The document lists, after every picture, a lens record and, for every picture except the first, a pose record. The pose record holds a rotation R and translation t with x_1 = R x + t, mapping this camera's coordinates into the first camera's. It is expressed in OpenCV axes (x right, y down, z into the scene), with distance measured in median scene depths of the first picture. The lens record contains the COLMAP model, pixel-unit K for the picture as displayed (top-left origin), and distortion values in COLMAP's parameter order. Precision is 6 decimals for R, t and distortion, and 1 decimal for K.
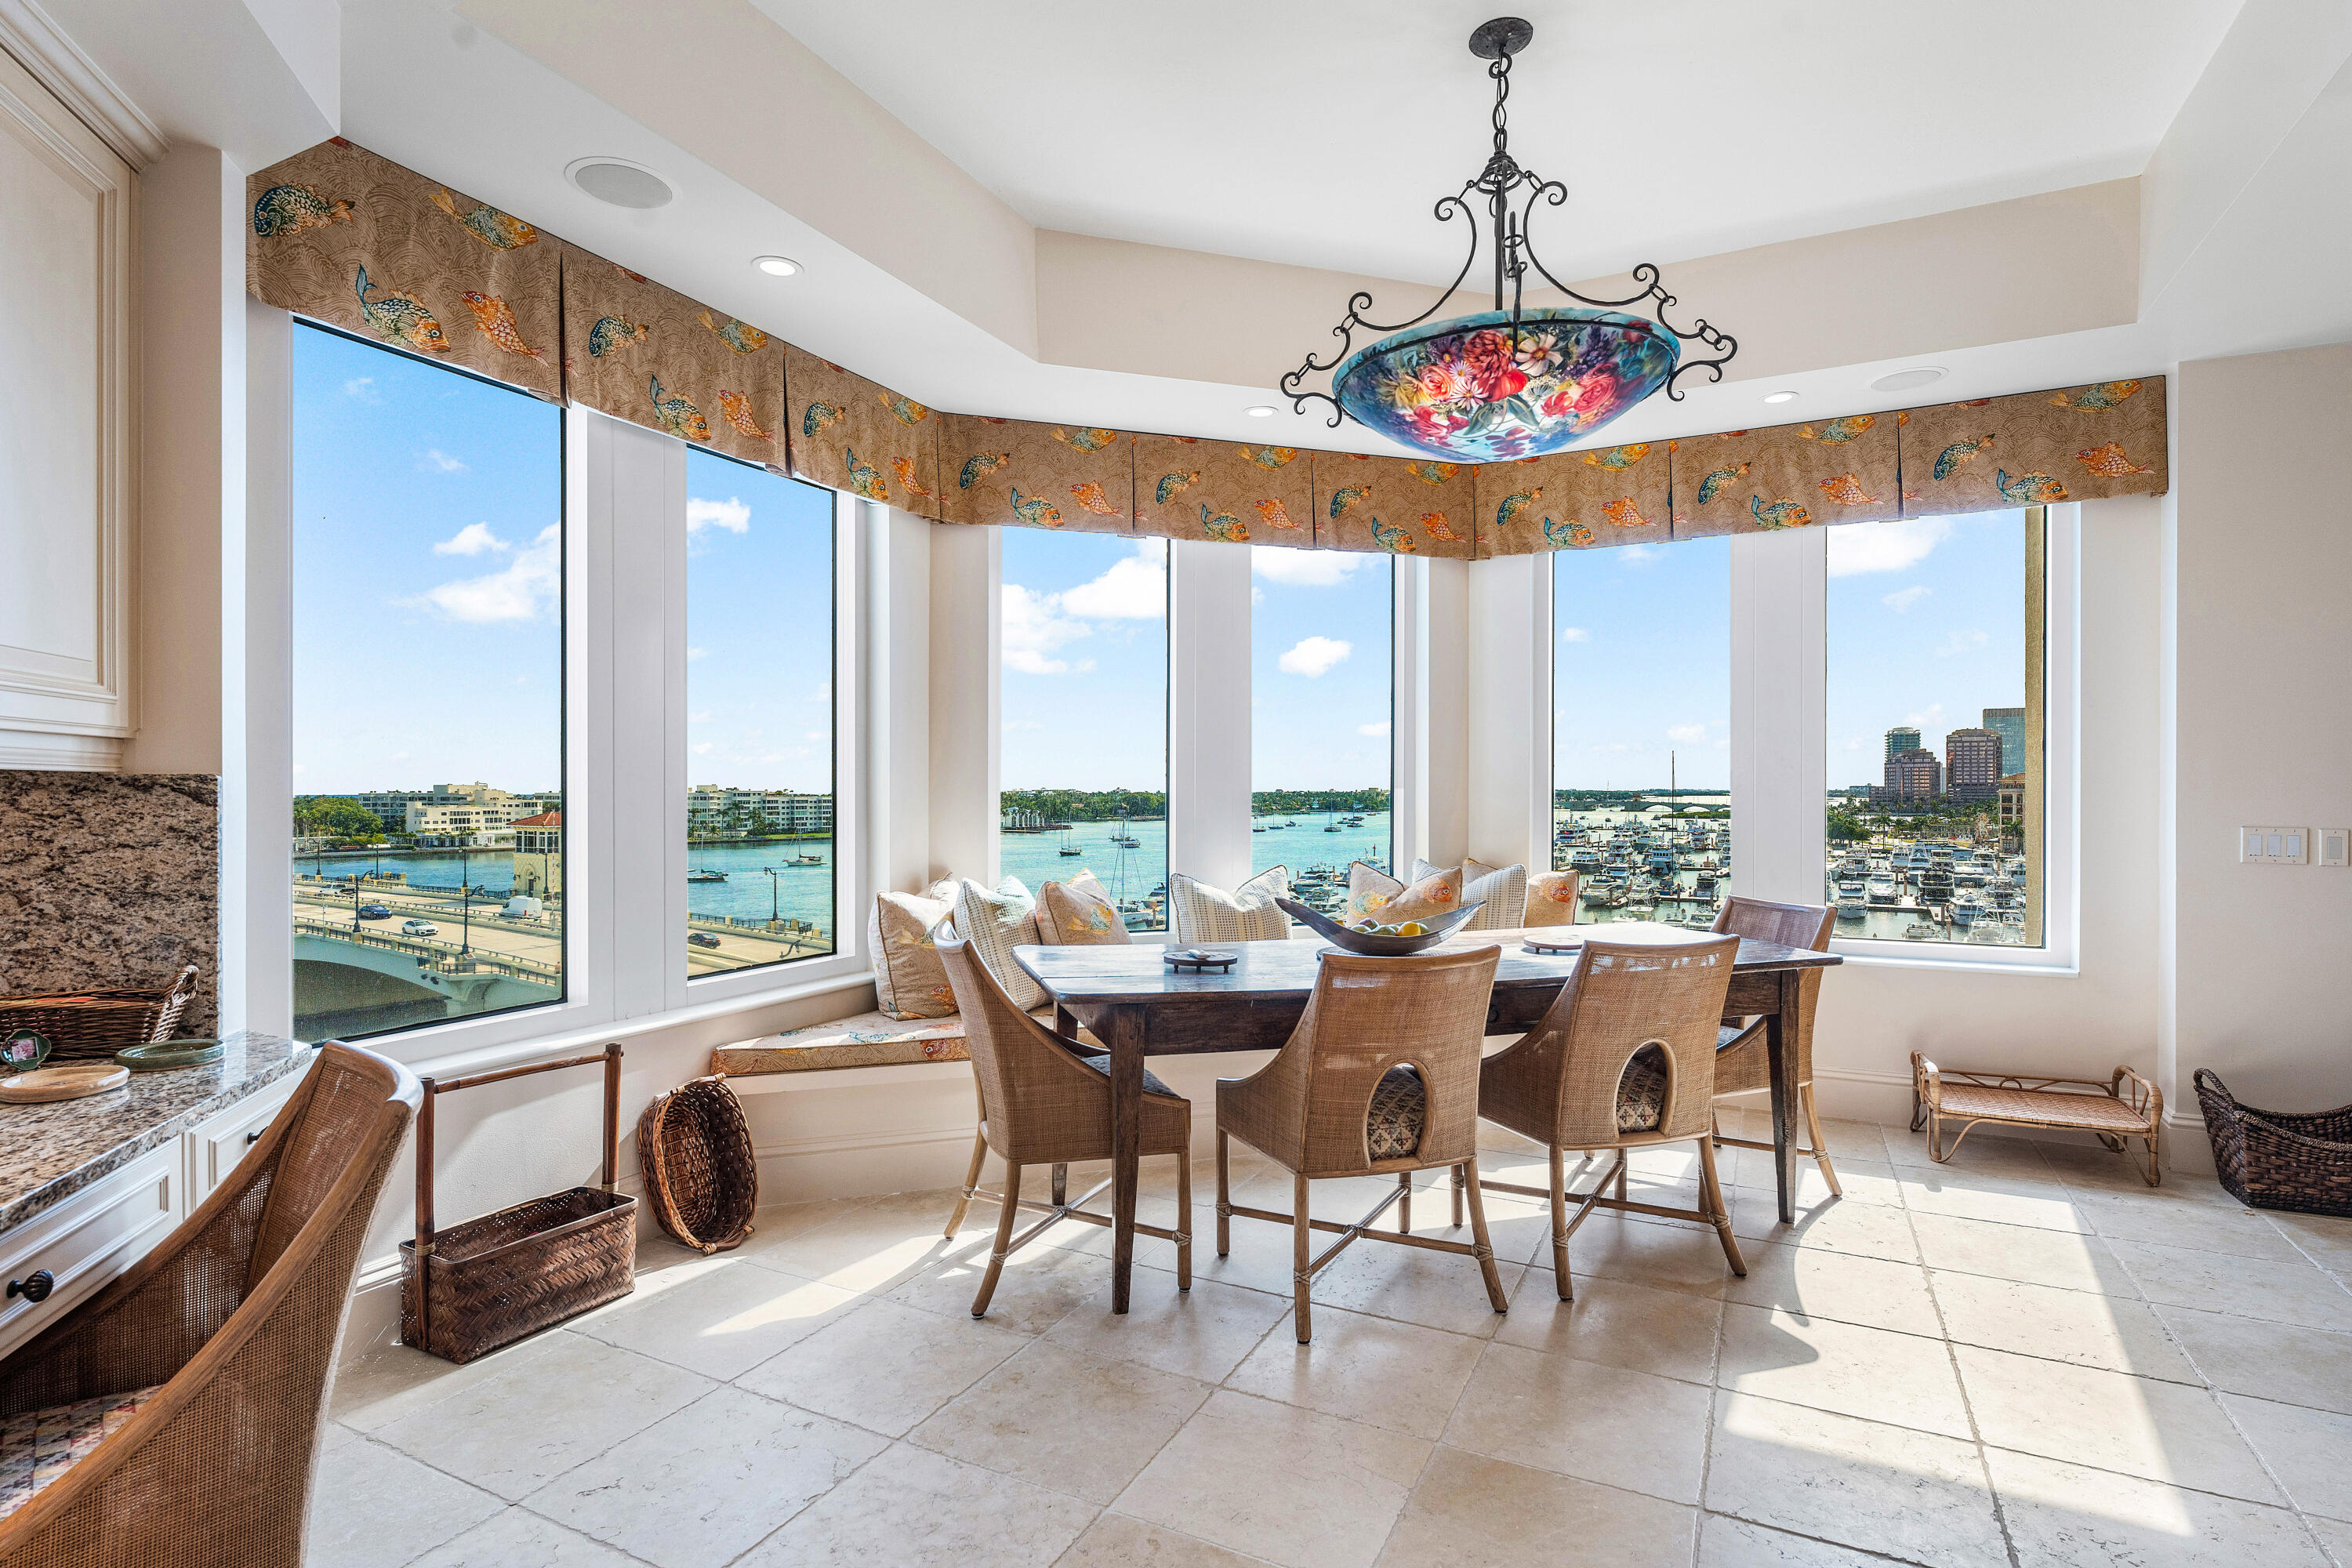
lens RADIAL K [[1167.6, 0, 1185.3], [0, 1167.6, 792.5], [0, 0, 1]] dist [0.002937, 0.000128]
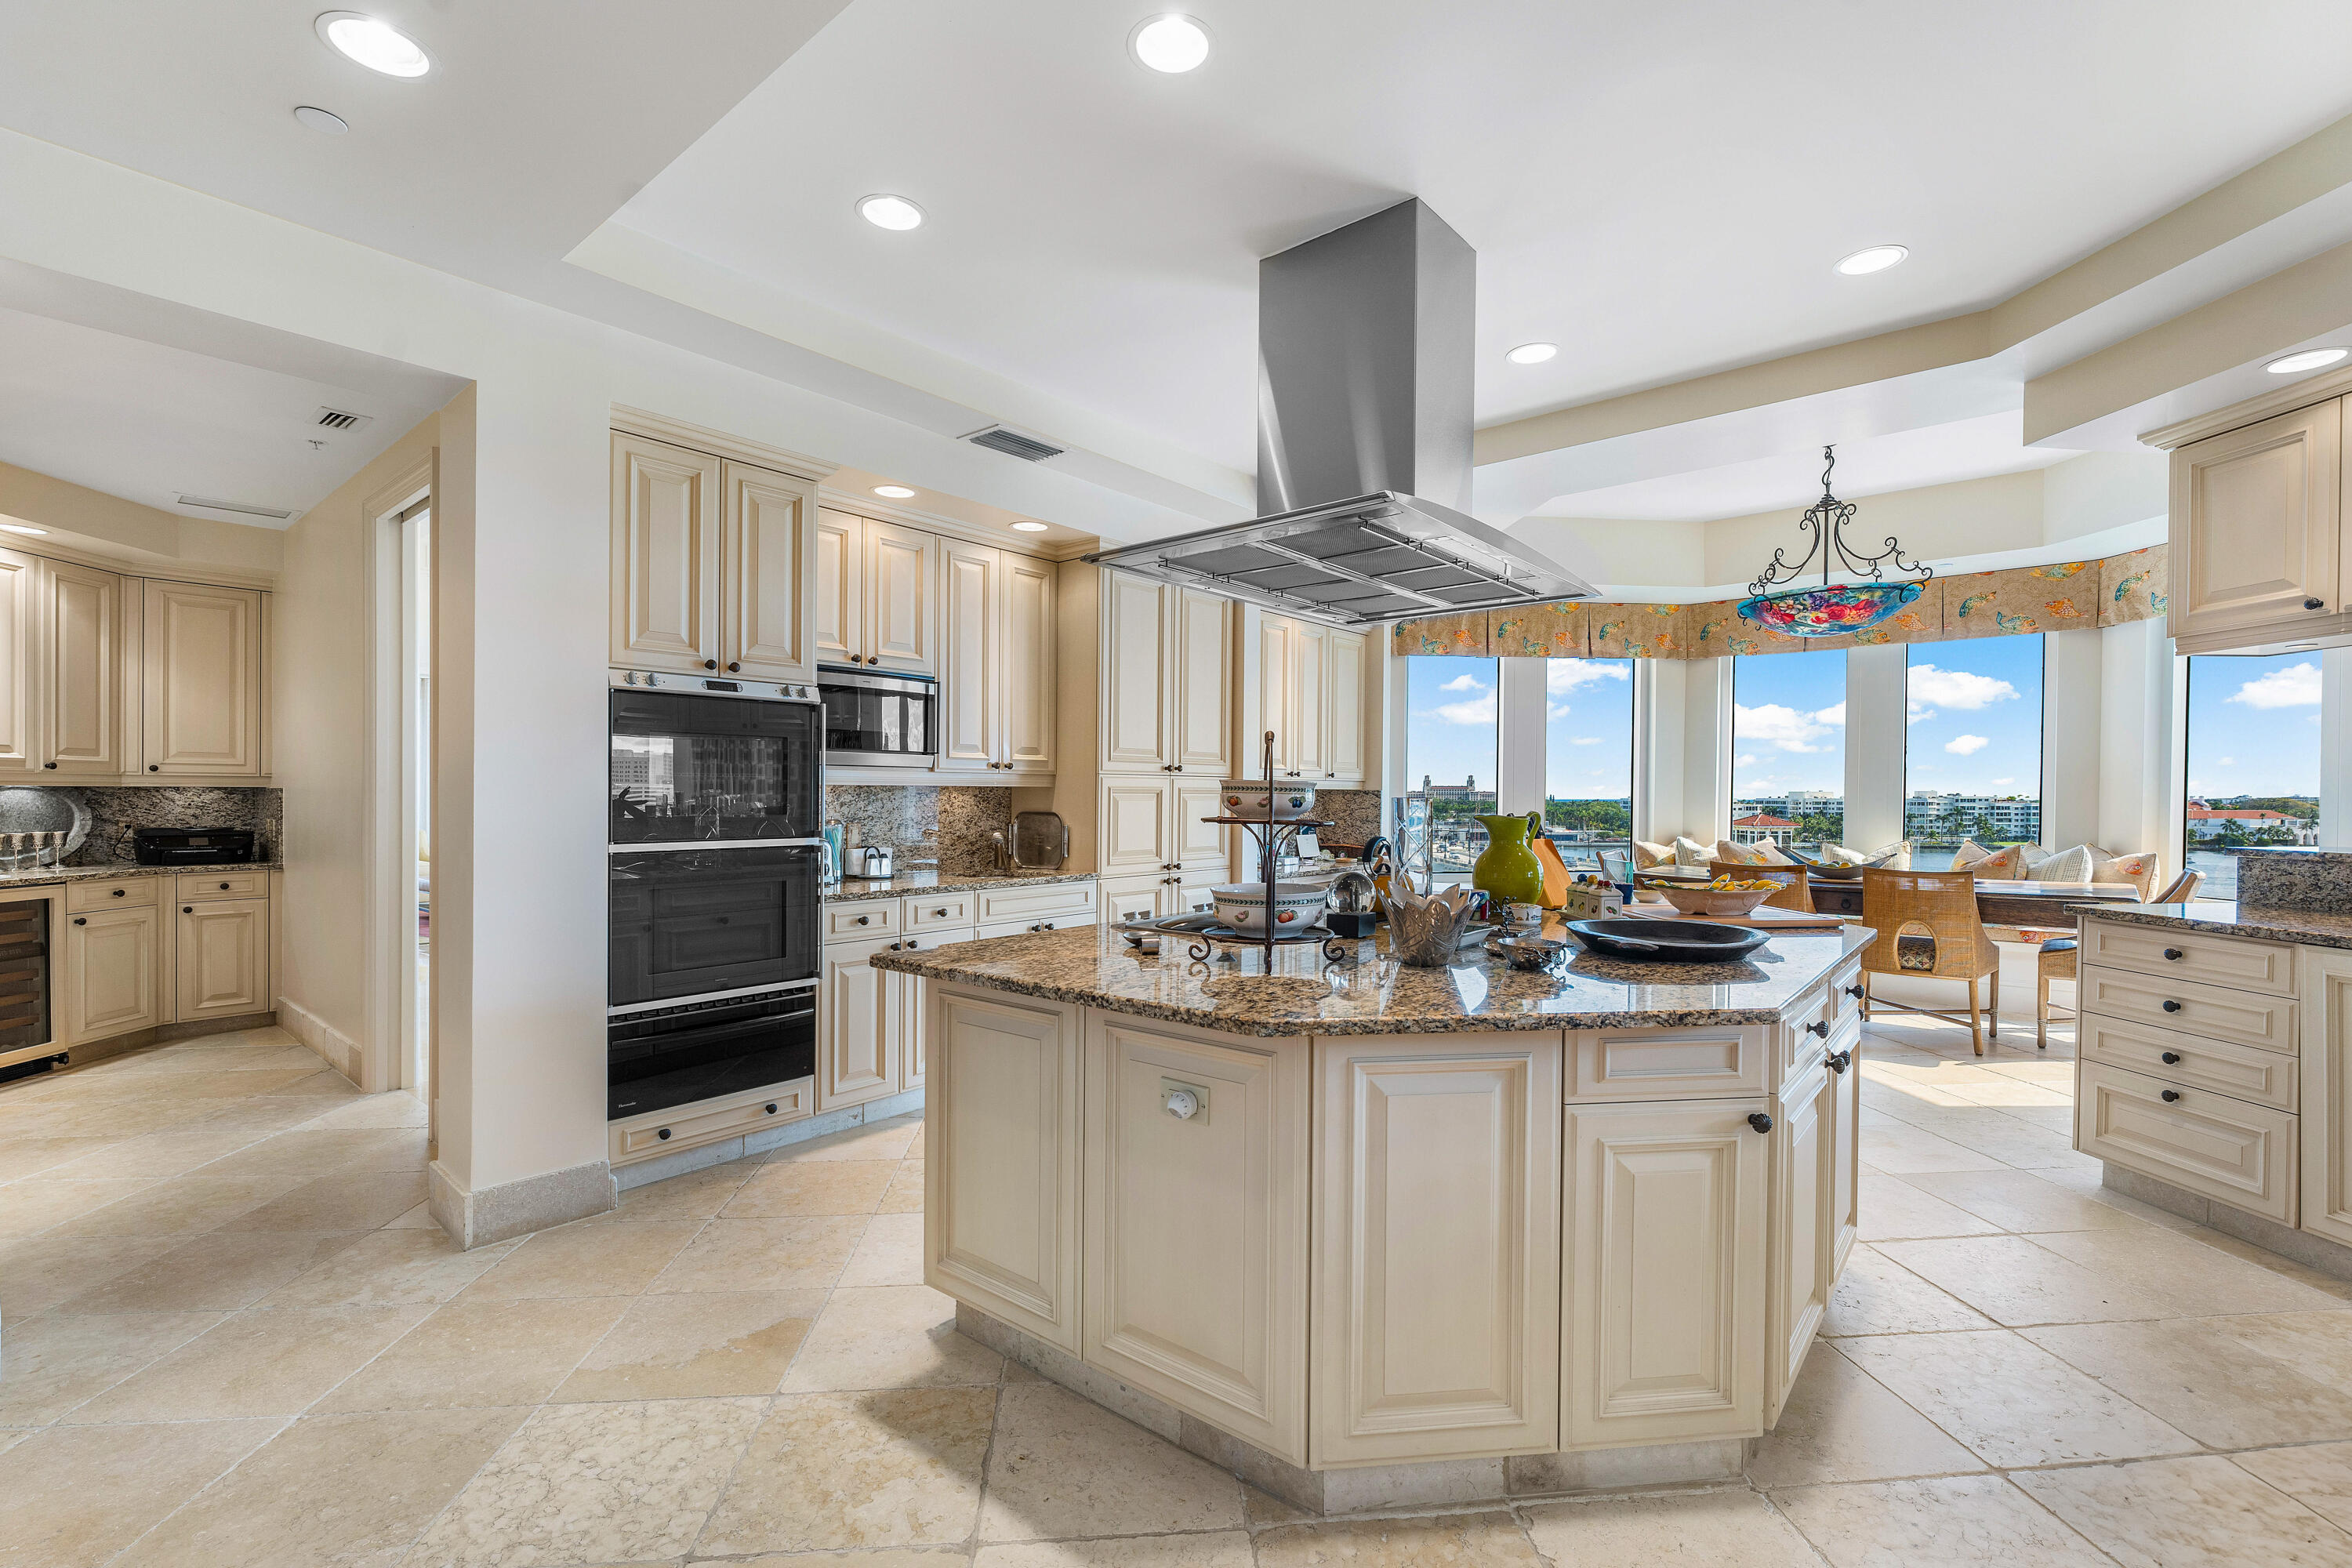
lens RADIAL K [[1002.8, 0, 1192.8], [0, 1002.8, 805.8], [0, 0, 1]] dist [-0.002864, -0.000042]
pose [[0.522761, 0.008328, -0.852439, 0.707037], [-0.001653, 0.999960, 0.008756, 0.000077], [0.852478, -0.003168, 0.522754, -0.529811]]
